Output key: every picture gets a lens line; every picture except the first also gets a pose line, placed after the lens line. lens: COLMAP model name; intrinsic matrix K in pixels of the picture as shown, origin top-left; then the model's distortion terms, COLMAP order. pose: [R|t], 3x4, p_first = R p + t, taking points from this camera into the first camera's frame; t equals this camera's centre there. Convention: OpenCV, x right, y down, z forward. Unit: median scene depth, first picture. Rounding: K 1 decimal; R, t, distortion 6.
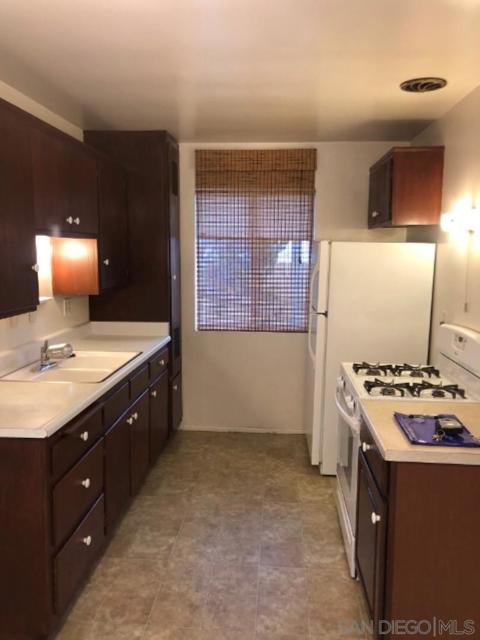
lens RADIAL K [[523.4, 0, 243.2], [0, 523.4, 306.6], [0, 0, 1]] dist [0.012919, -0.017117]
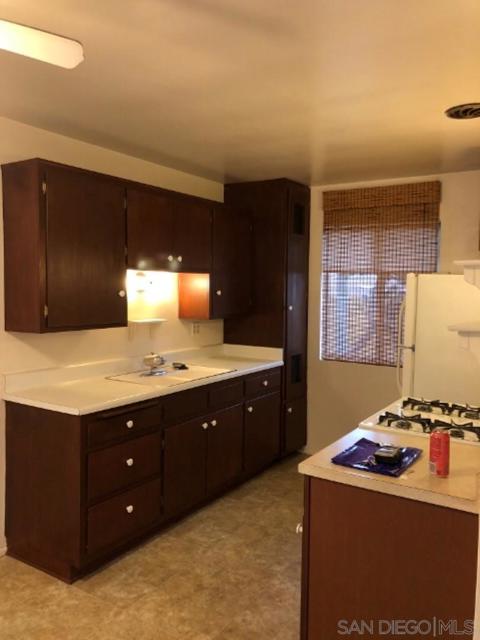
lens RADIAL K [[523.4, 0, 243.2], [0, 523.4, 306.6], [0, 0, 1]] dist [0.012919, -0.017117]
pose [[0.878752, 0.022916, -0.476729, 0.360042], [-0.058286, 0.996523, -0.059536, 0.014441], [0.473707, 0.080104, 0.877032, -0.010774]]
